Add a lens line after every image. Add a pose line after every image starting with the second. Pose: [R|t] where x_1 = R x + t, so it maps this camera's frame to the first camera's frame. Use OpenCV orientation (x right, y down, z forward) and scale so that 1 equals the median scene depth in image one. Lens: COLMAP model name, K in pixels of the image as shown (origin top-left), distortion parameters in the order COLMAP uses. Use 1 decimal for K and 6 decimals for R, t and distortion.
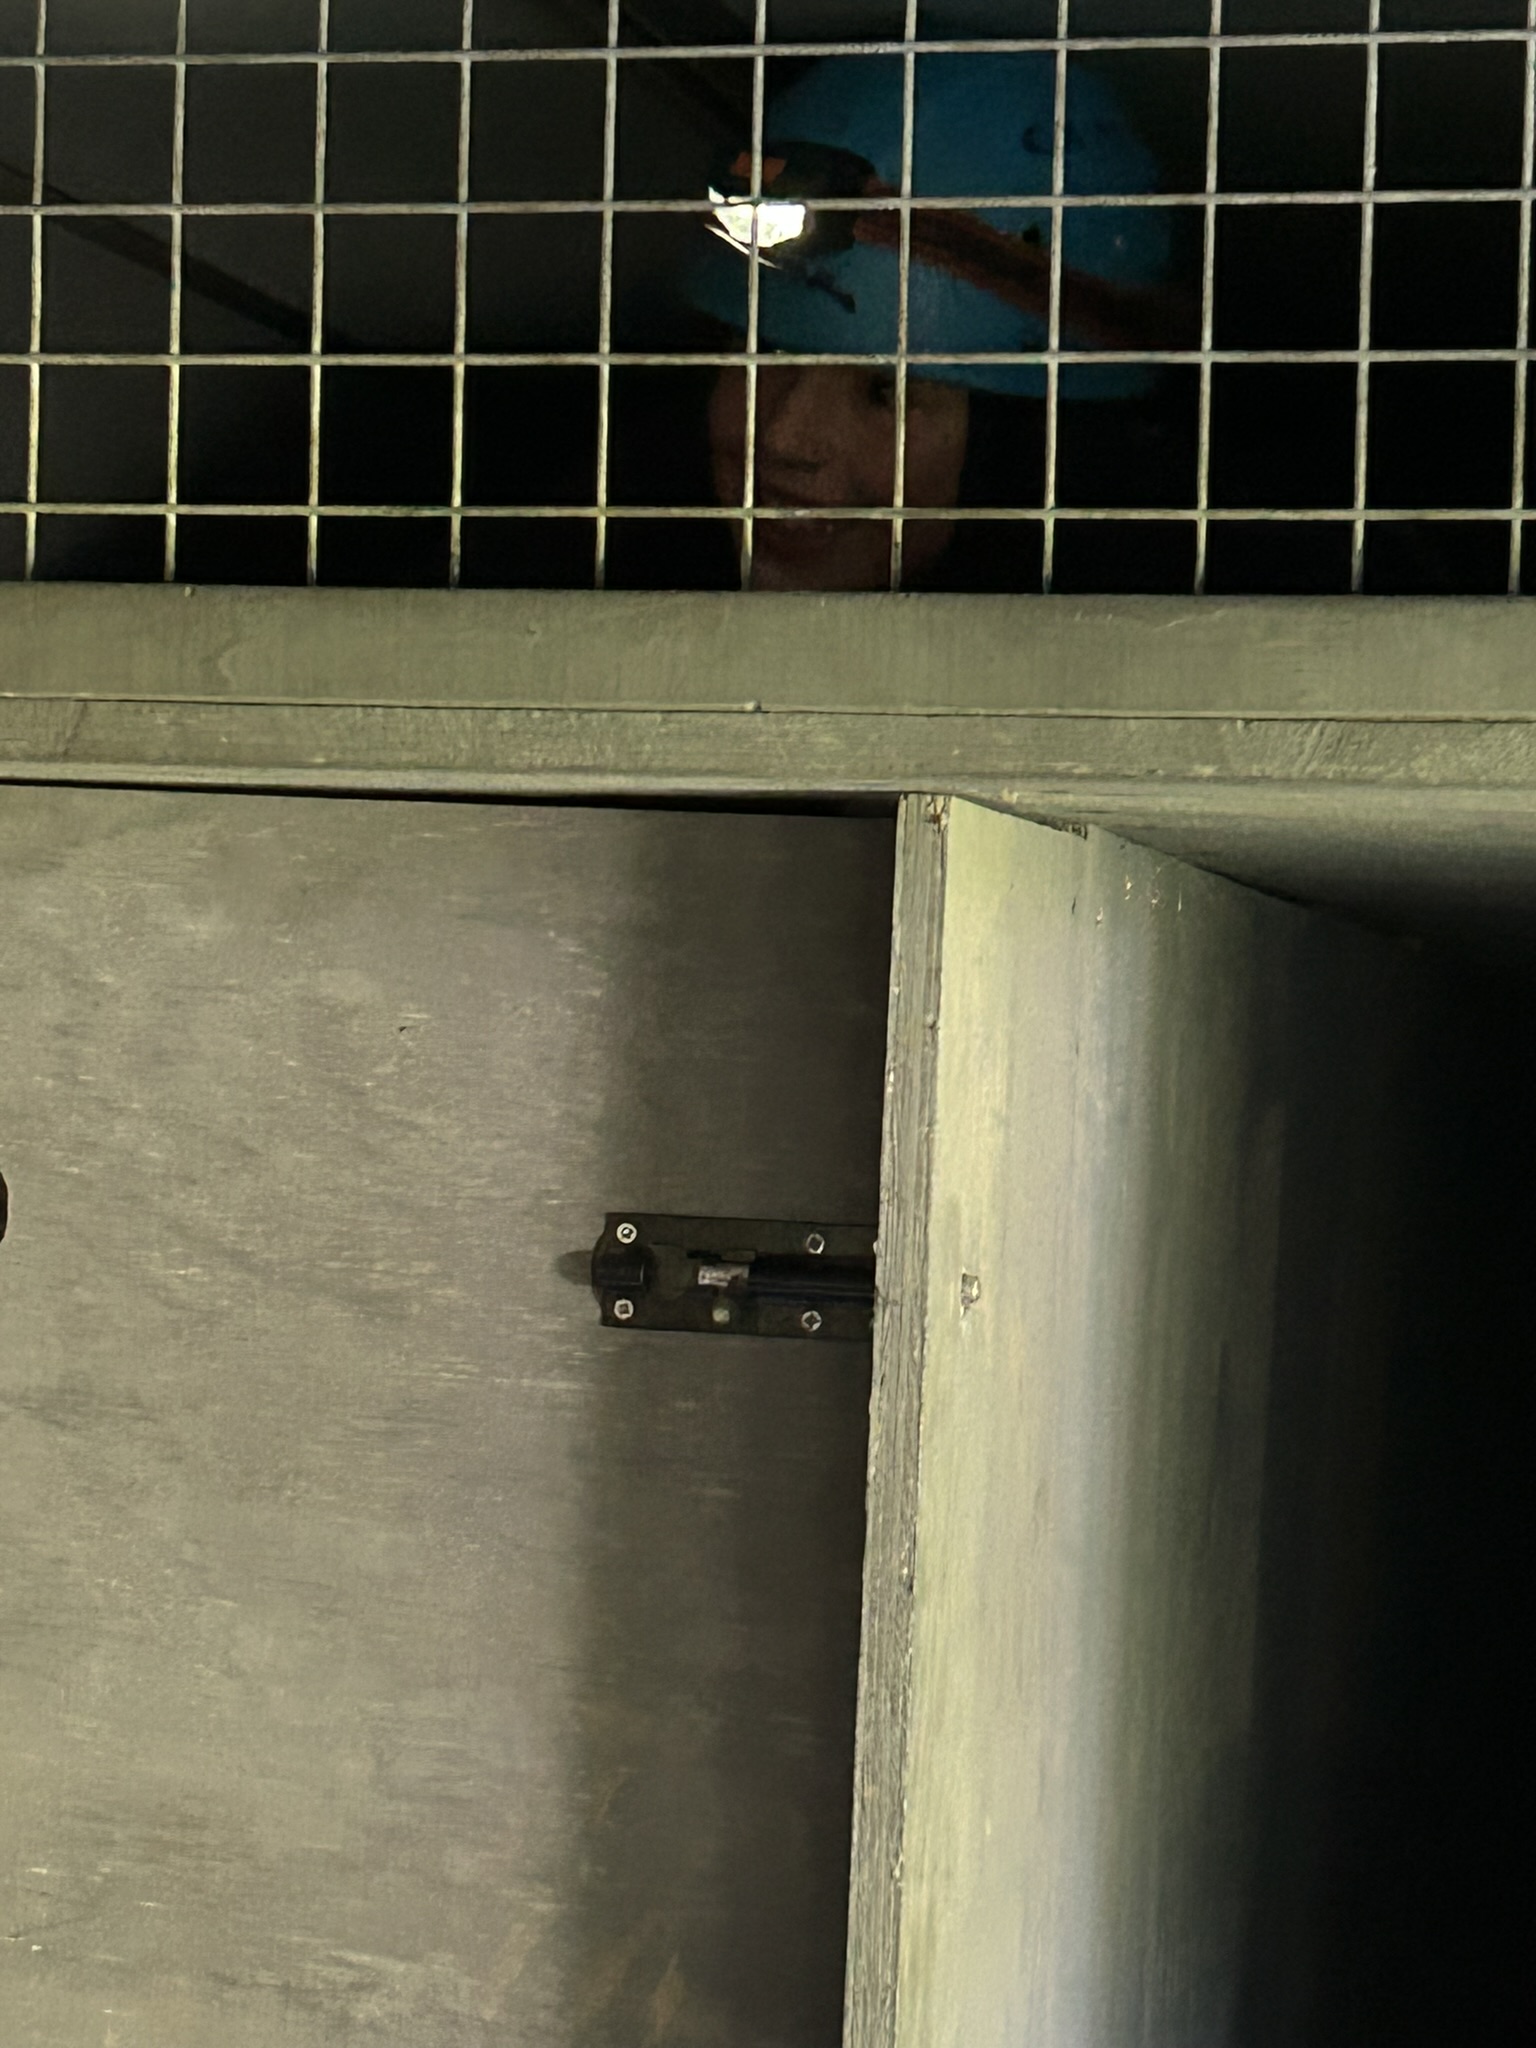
lens RADIAL K [[4944.9, 0, 774.5], [0, 4944.9, 1014.3], [0, 0, 1]] dist [0.065580, 0.000000]
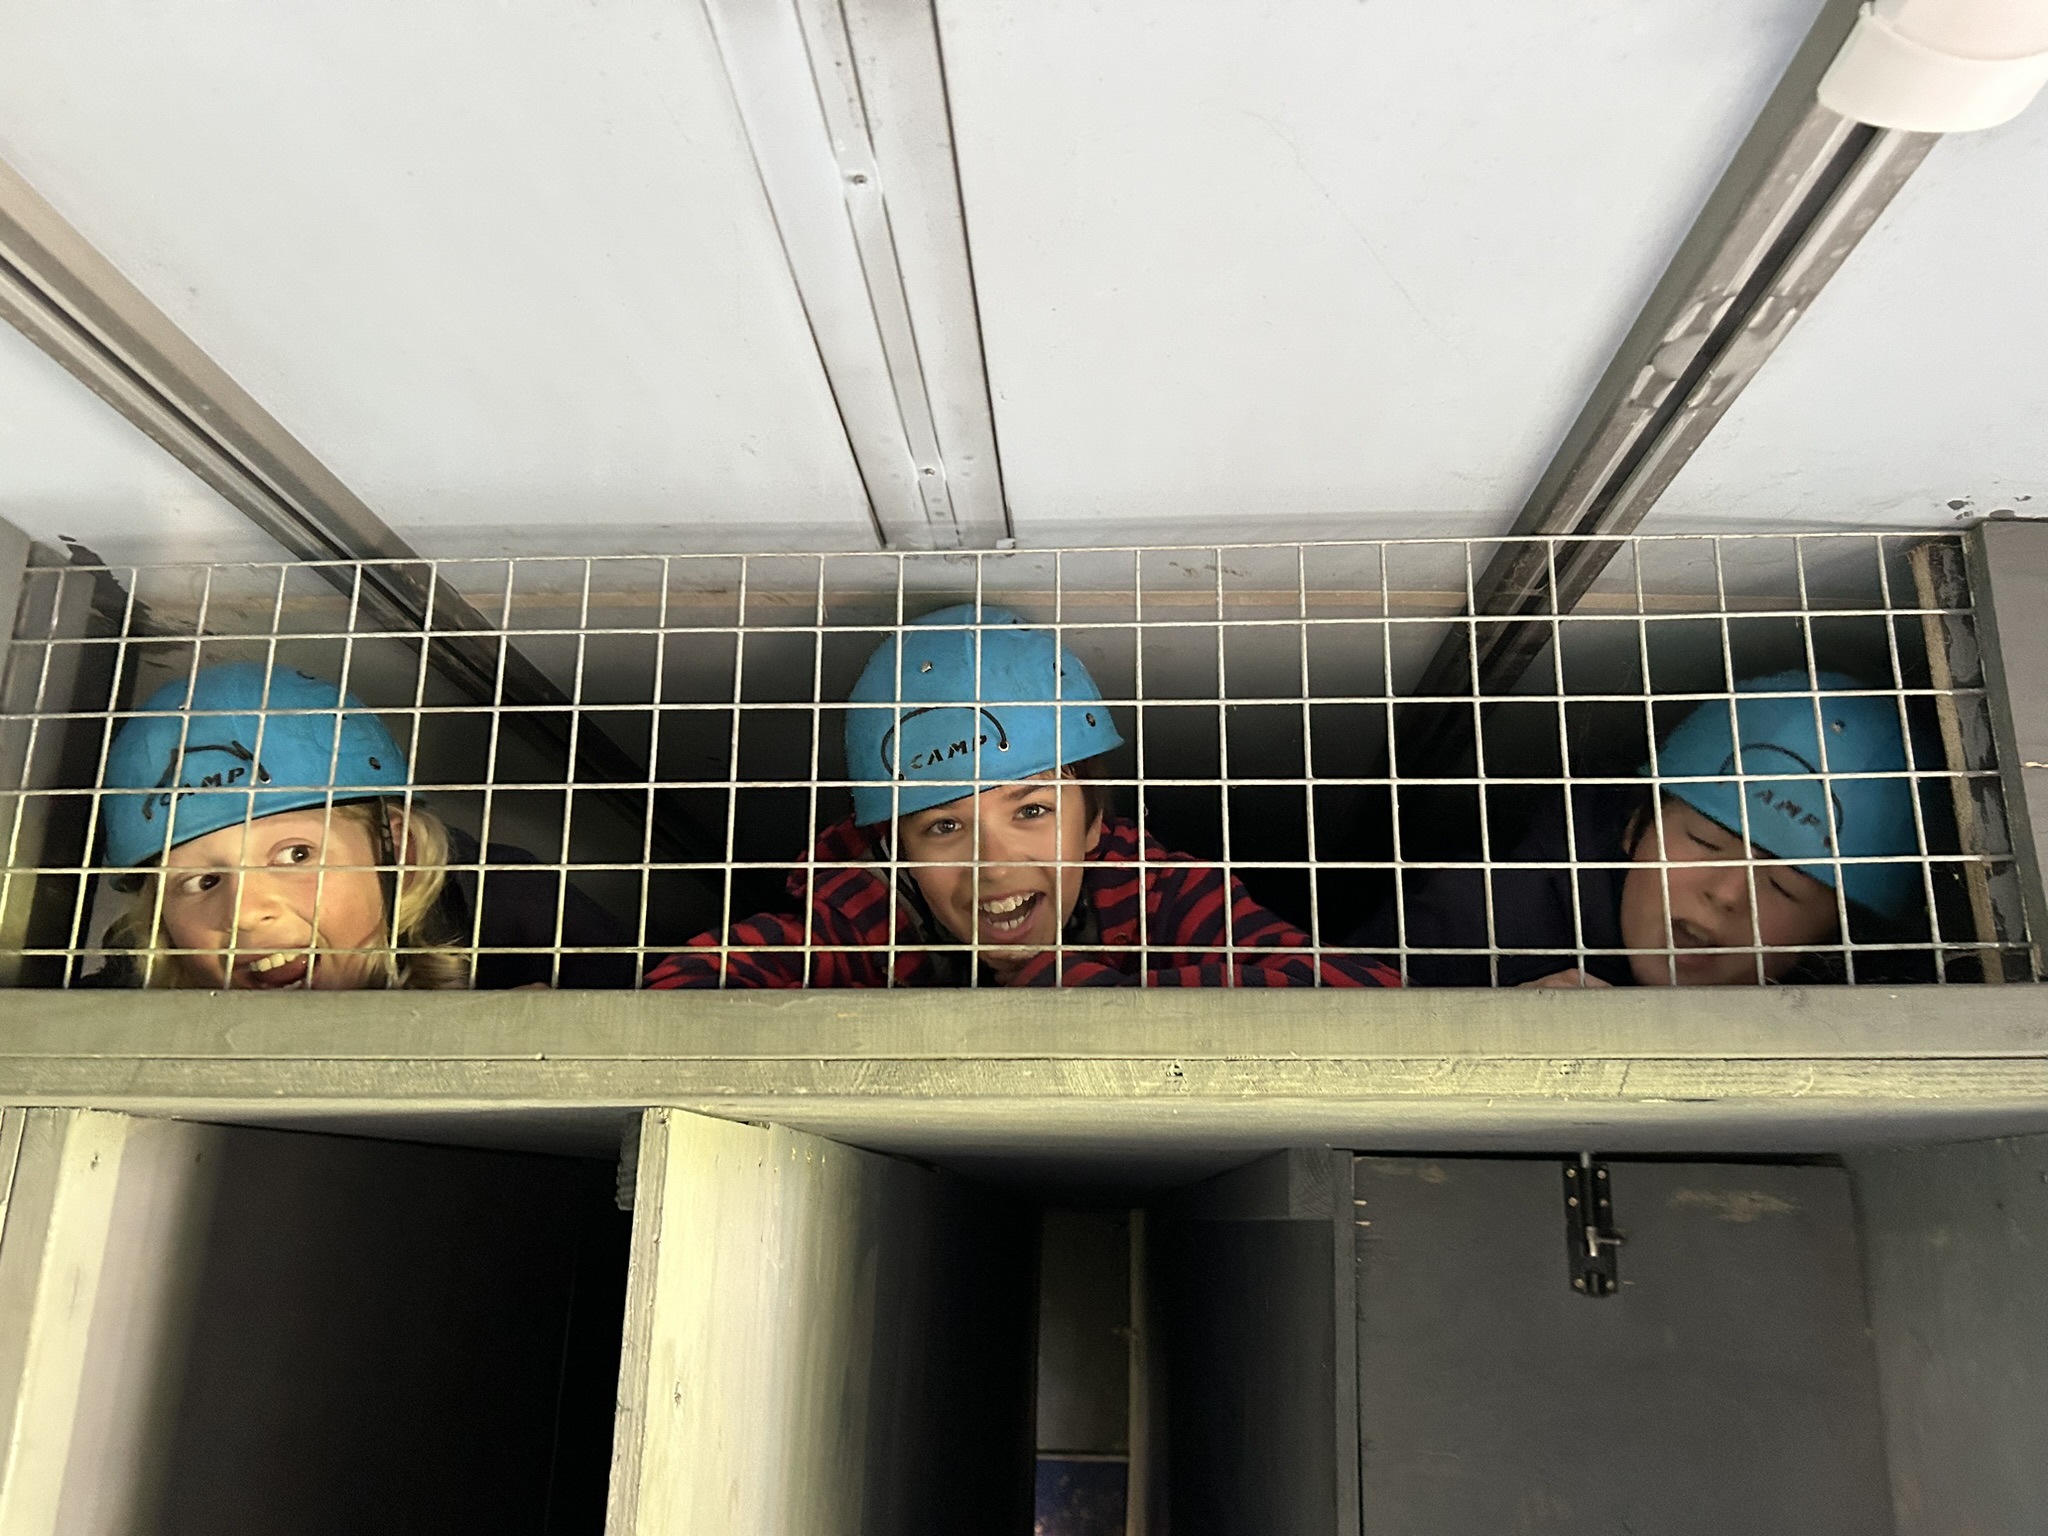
lens RADIAL K [[1531.5, 0, 1010.9], [0, 1531.5, 754.6], [0, 0, 1]] dist [0.028036, -0.034227]
pose [[0.985338, 0.024452, 0.168854, 0.062787], [0.021785, 0.963544, -0.266662, -0.016818], [-0.169219, 0.266431, 0.948883, 0.425265]]
